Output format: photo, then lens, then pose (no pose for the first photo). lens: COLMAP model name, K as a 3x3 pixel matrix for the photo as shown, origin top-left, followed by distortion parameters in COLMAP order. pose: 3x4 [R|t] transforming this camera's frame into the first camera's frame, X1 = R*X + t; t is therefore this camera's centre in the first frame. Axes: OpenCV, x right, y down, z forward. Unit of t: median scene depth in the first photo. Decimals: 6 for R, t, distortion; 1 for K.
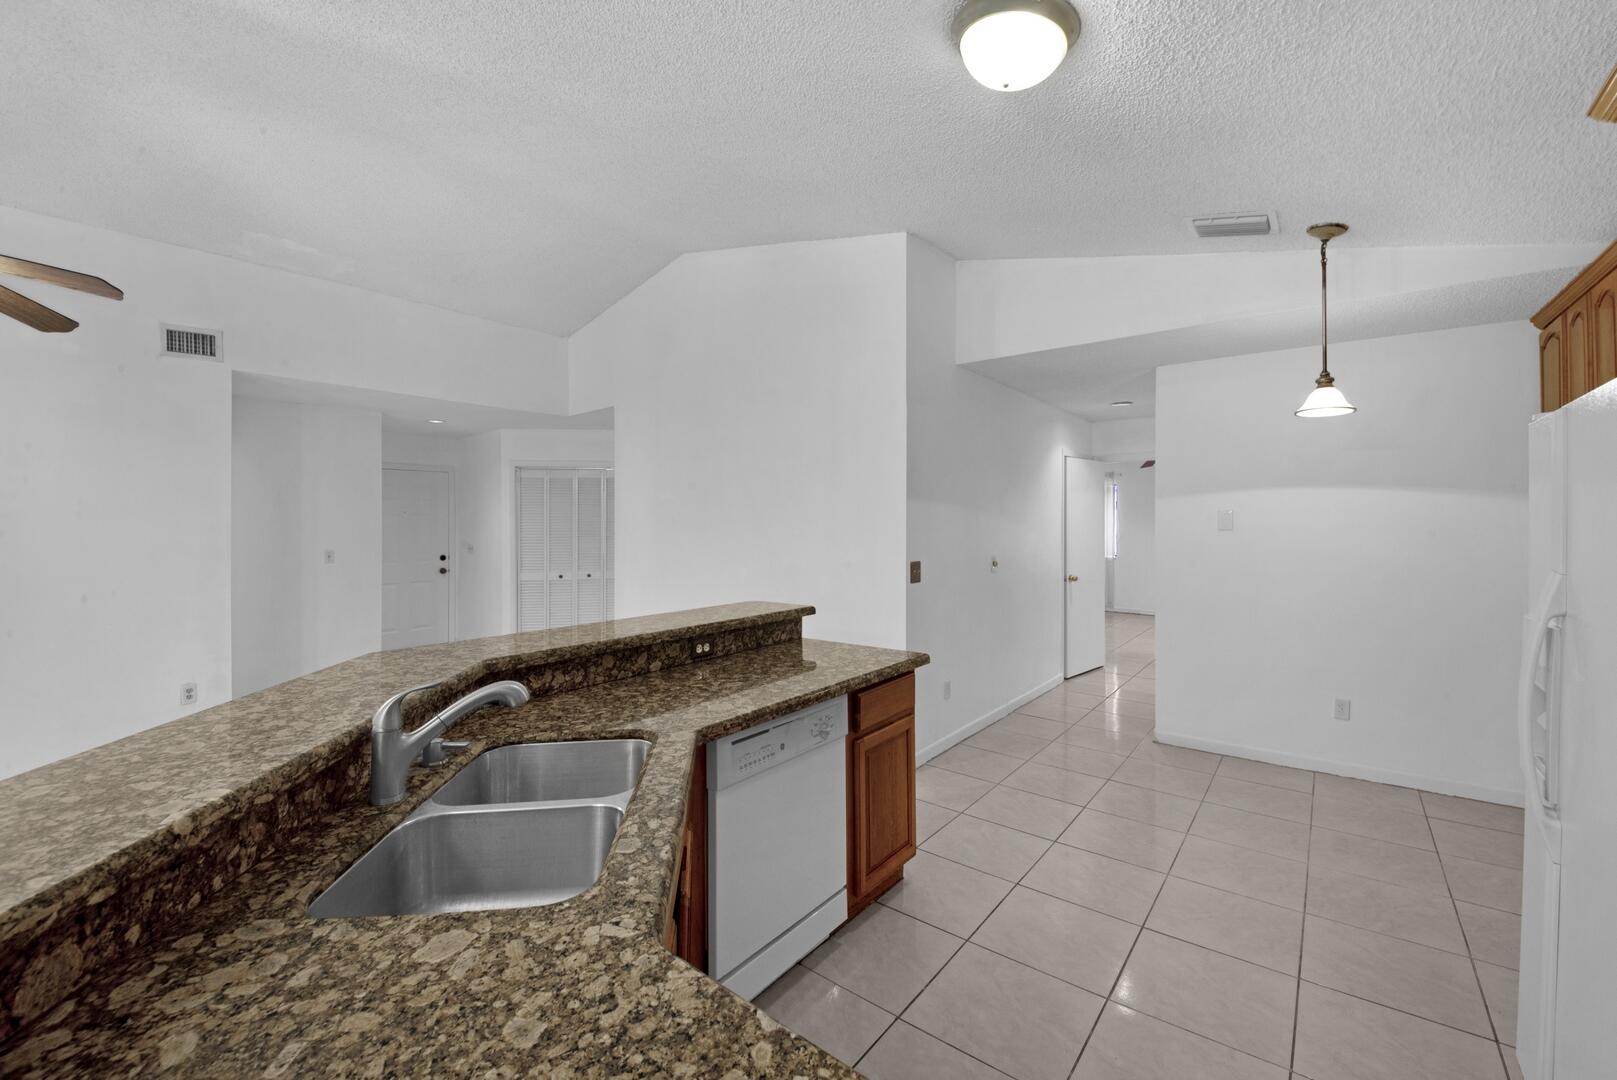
lens RADIAL K [[647.4, 0, 815.3], [0, 647.4, 531.4], [0, 0, 1]] dist [-0.013767, -0.008410]
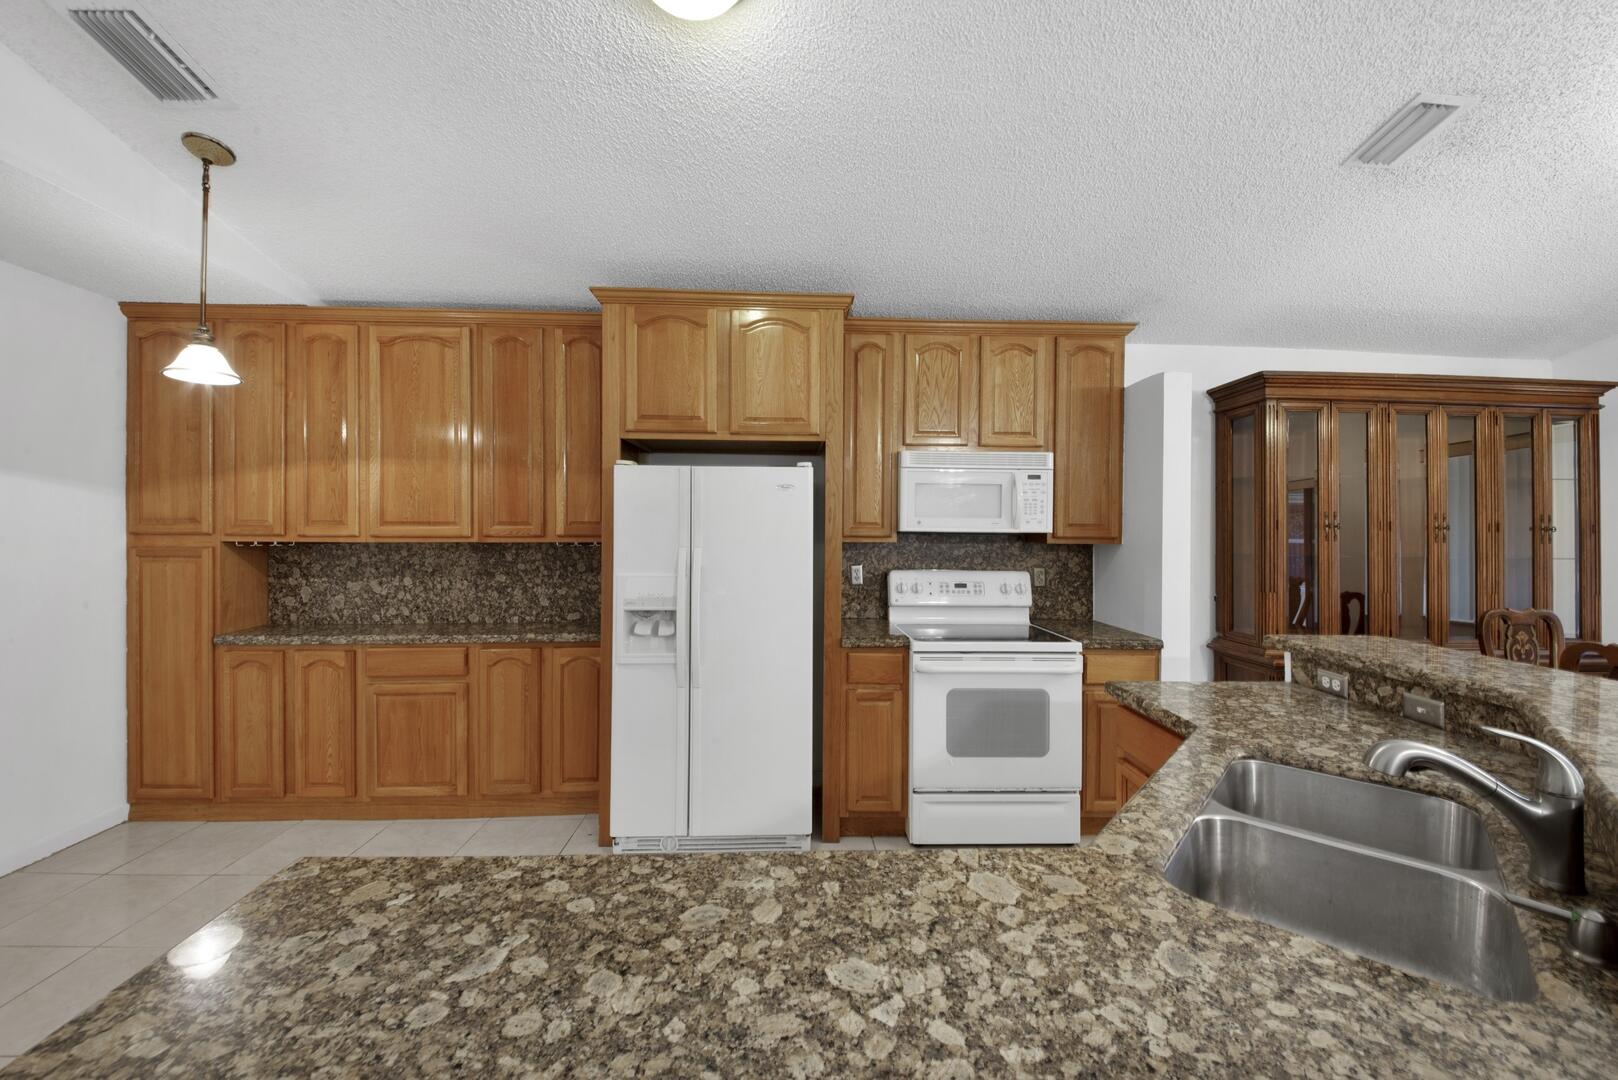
lens RADIAL K [[613.4, 0, 807.8], [0, 613.4, 534.6], [0, 0, 1]] dist [0.035670, -0.025550]
pose [[-0.647867, -0.010145, 0.761686, -0.794252], [-0.001434, 0.999926, 0.012098, -0.012036], [-0.761752, 0.006745, -0.647834, 2.706211]]
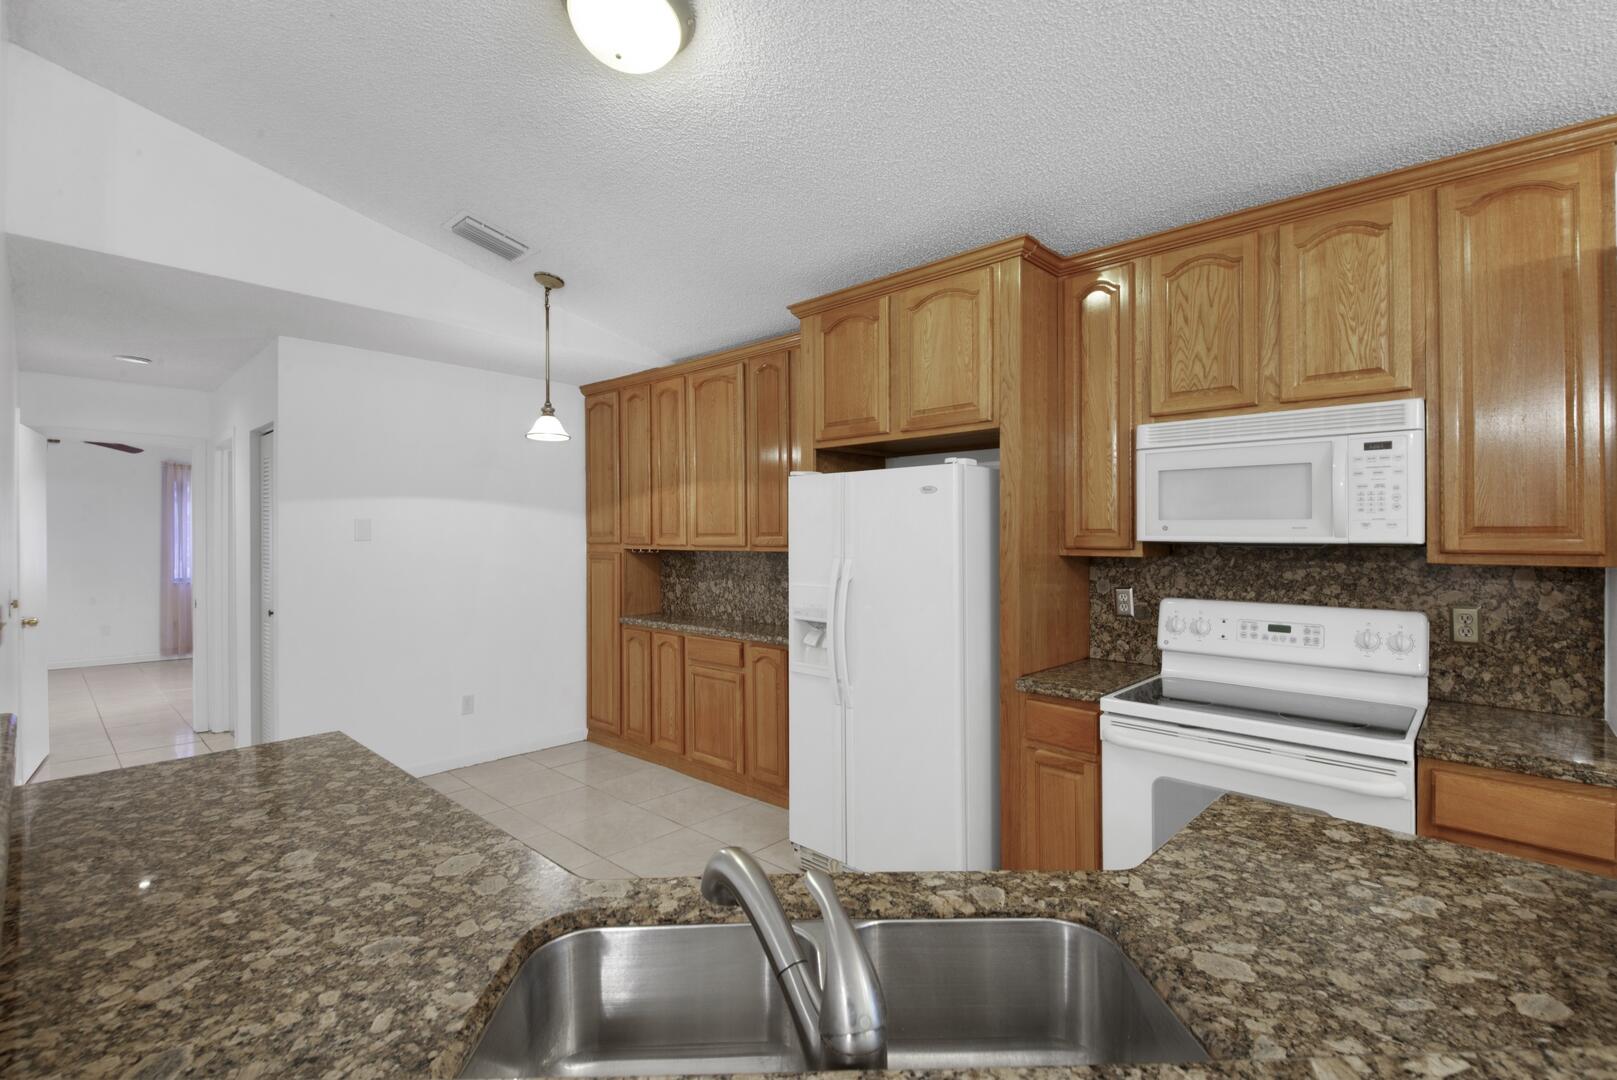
lens RADIAL K [[723.7, 0, 808.5], [0, 723.7, 540.0], [0, 0, 1]] dist [0.037154, -0.028914]
pose [[0.085262, -0.004194, 0.996350, -1.414443], [0.004089, 0.999984, 0.003859, -0.011022], [-0.996350, 0.003745, 0.085278, 1.238383]]
